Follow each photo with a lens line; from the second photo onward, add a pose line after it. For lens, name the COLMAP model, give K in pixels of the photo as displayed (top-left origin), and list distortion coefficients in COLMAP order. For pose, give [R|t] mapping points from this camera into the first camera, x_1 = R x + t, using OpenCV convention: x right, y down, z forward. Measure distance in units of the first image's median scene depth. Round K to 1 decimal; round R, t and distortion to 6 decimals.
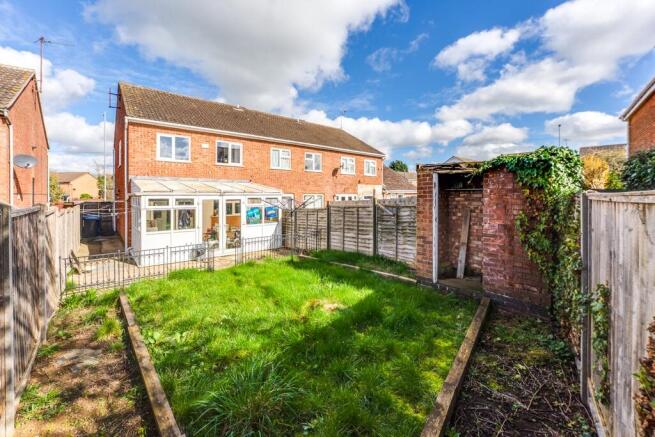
lens RADIAL K [[274.0, 0, 327.5], [0, 274.0, 198.1], [0, 0, 1]] dist [0.044735, -0.000087]
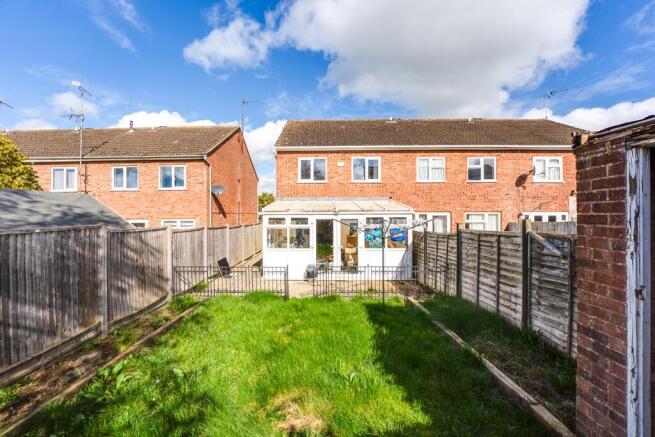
lens RADIAL K [[269.5, 0, 326.8], [0, 269.5, 209.6], [0, 0, 1]] dist [-0.041744, 0.014449]
pose [[0.752299, -0.010710, -0.658735, 0.184109], [-0.005218, 0.999740, -0.022214, -0.005673], [0.658801, 0.020149, 0.752047, 0.304423]]
